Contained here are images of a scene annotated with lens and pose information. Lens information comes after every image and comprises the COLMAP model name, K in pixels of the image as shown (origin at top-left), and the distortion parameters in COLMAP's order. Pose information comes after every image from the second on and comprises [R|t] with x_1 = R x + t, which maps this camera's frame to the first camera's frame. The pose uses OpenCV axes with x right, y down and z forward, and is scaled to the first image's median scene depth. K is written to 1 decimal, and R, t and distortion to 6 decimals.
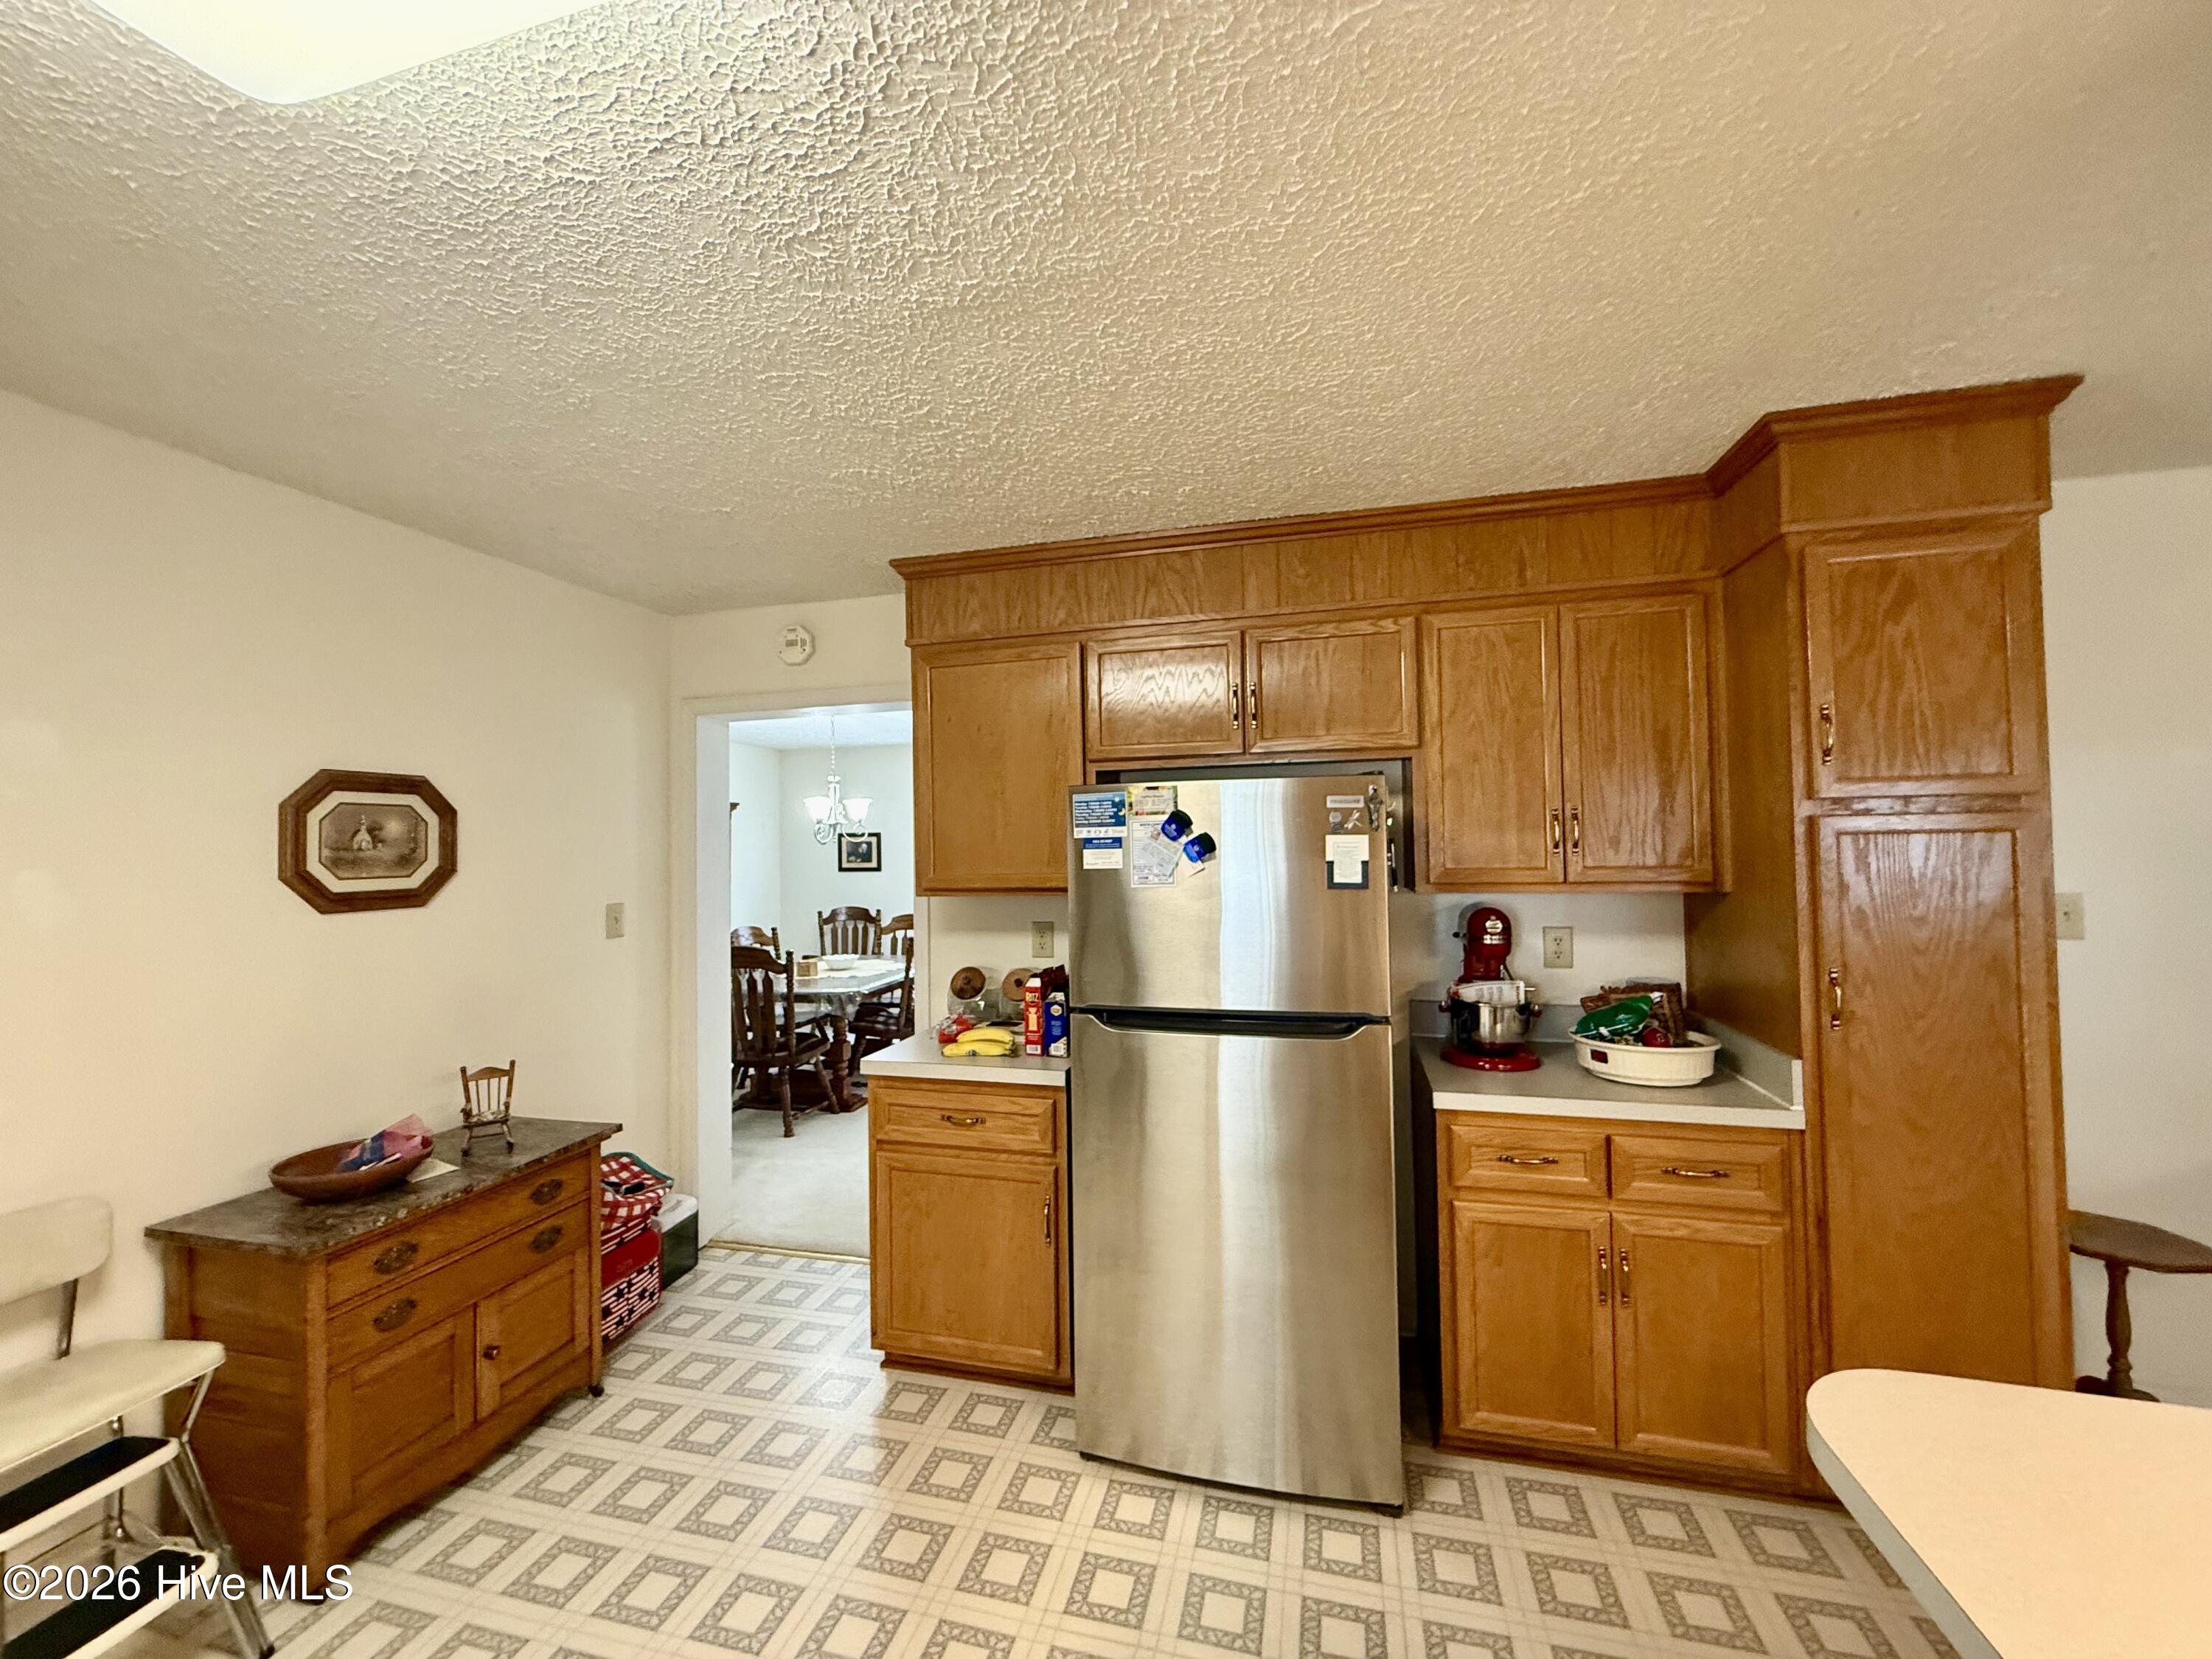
lens RADIAL K [[883.0, 0, 1102.0], [0, 883.0, 827.9], [0, 0, 1]] dist [0.002041, 0.000584]
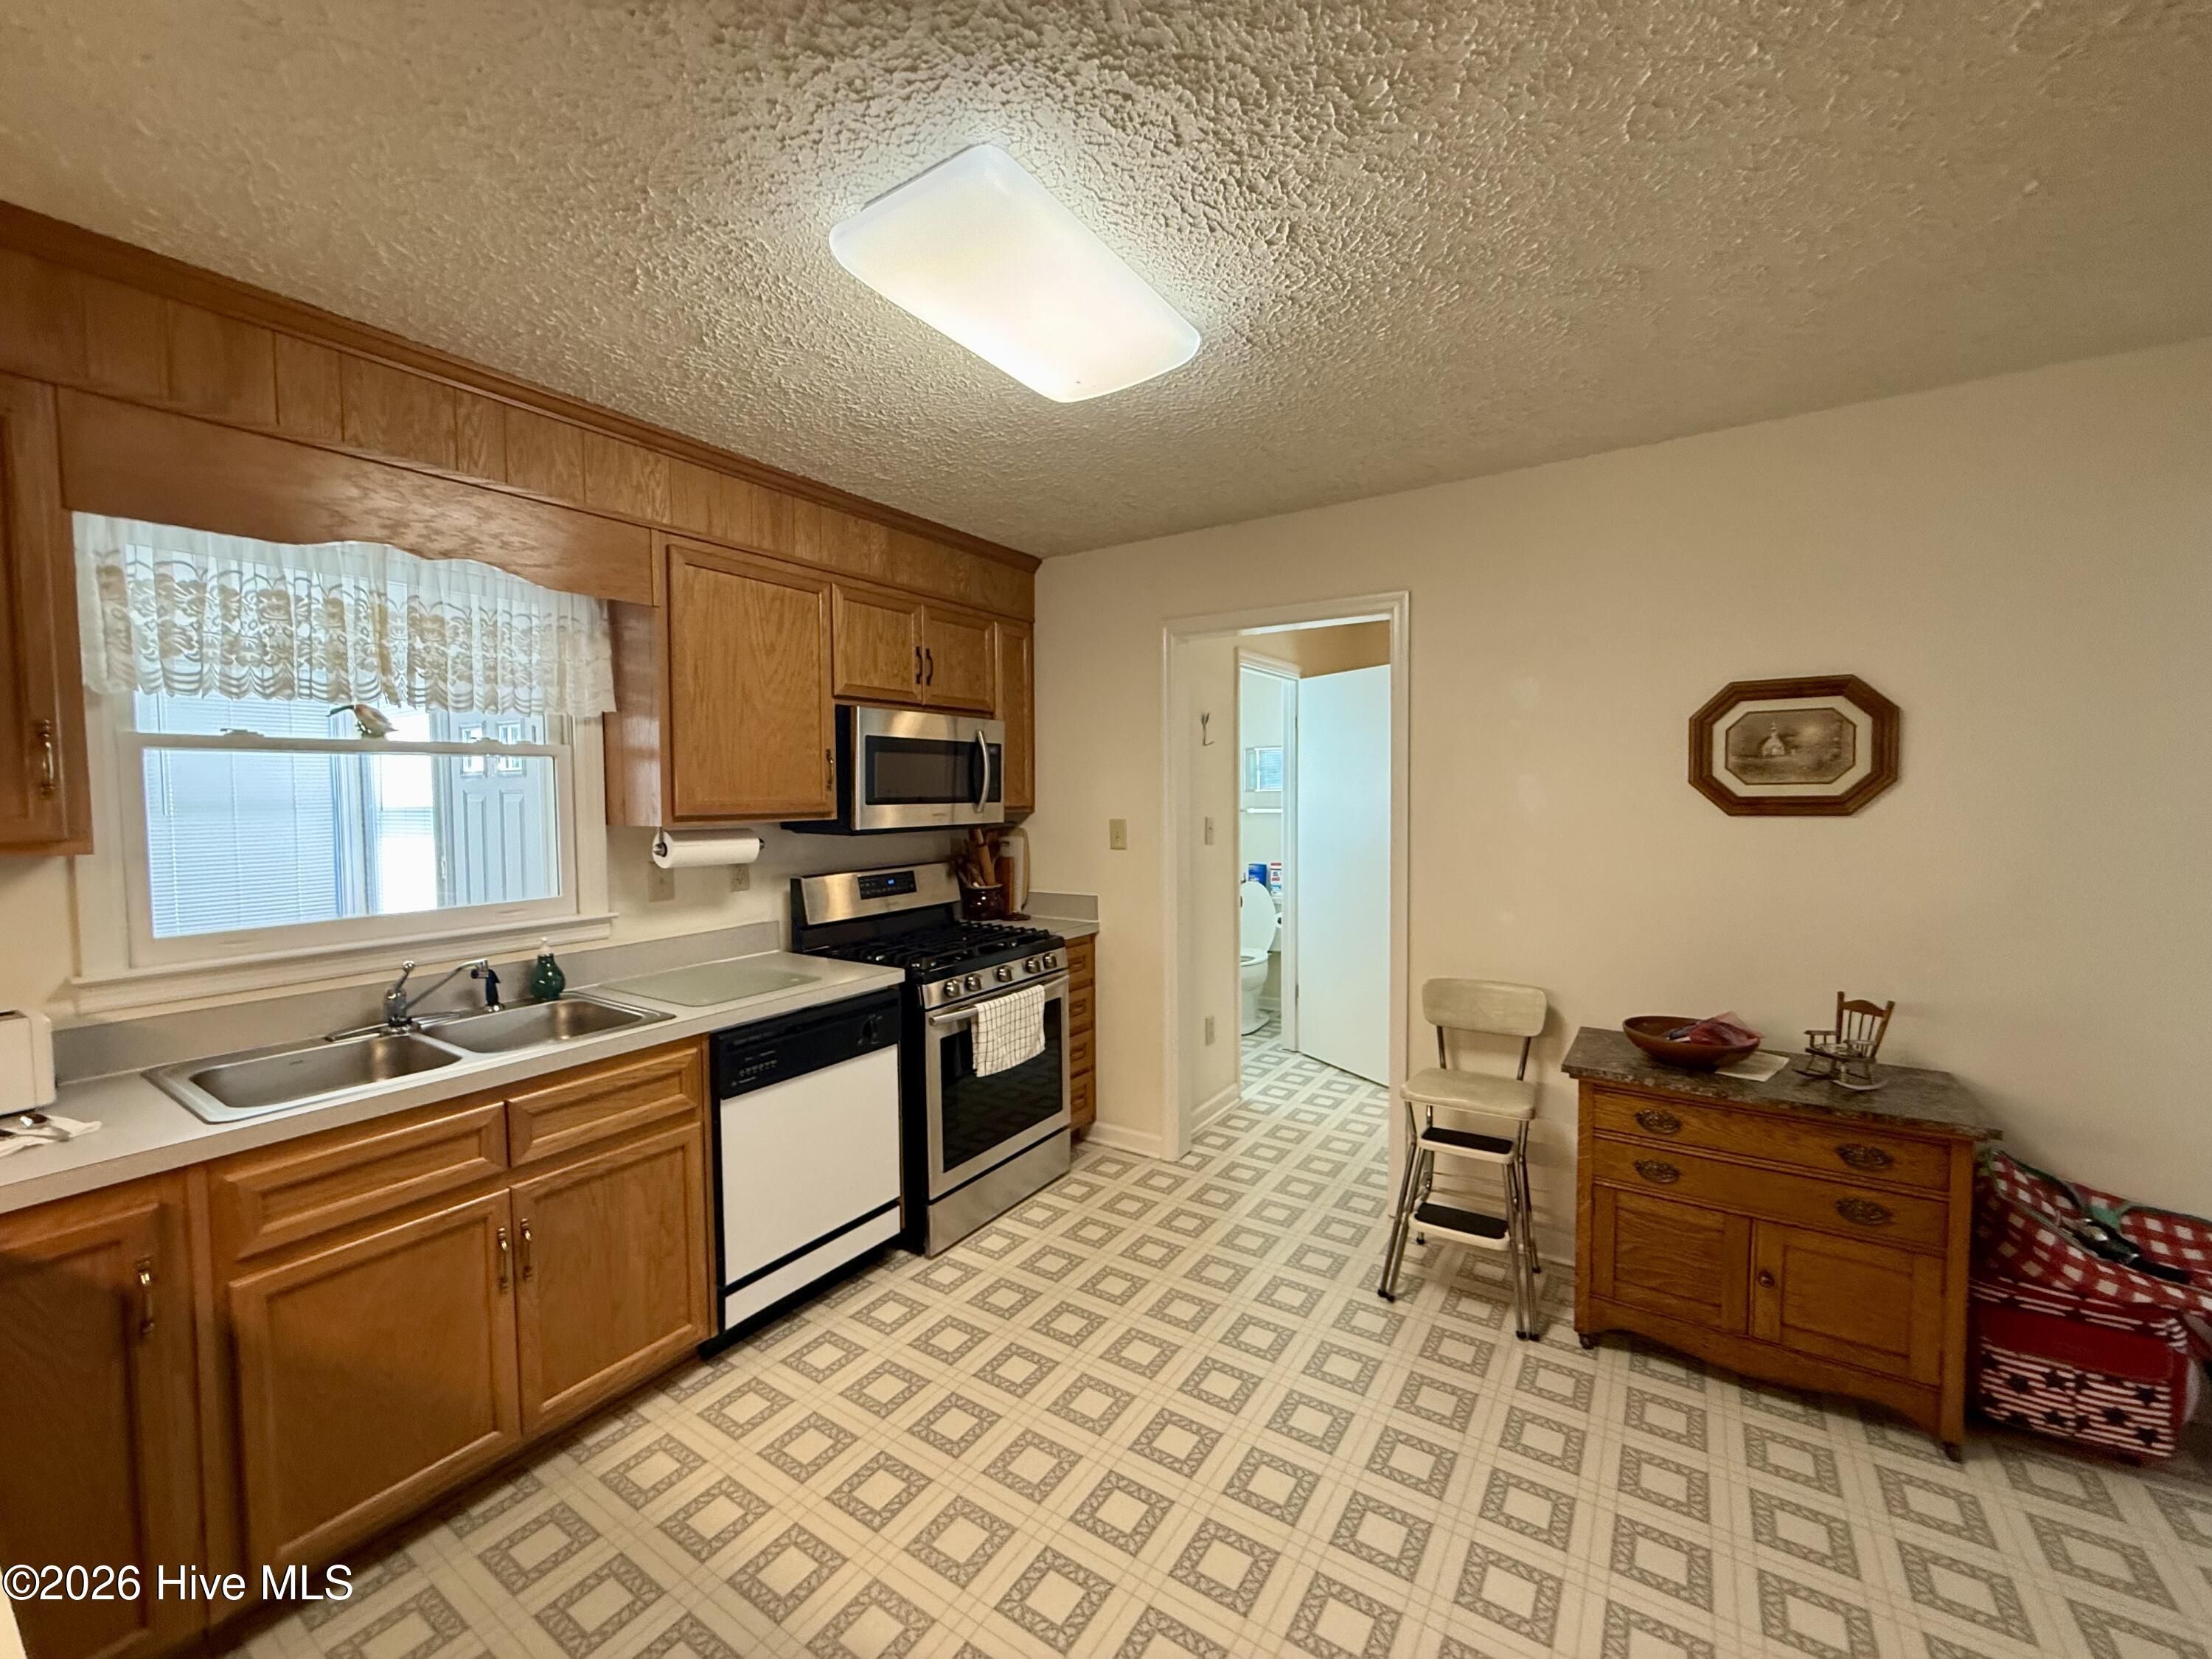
lens RADIAL K [[883.0, 0, 1102.4], [0, 883.0, 834.4], [0, 0, 1]] dist [0.002041, 0.000584]
pose [[-0.320301, 0.059996, -0.945414, 0.376400], [0.033976, 0.998078, 0.051827, 0.034682], [0.946706, -0.015521, -0.321724, 0.573425]]
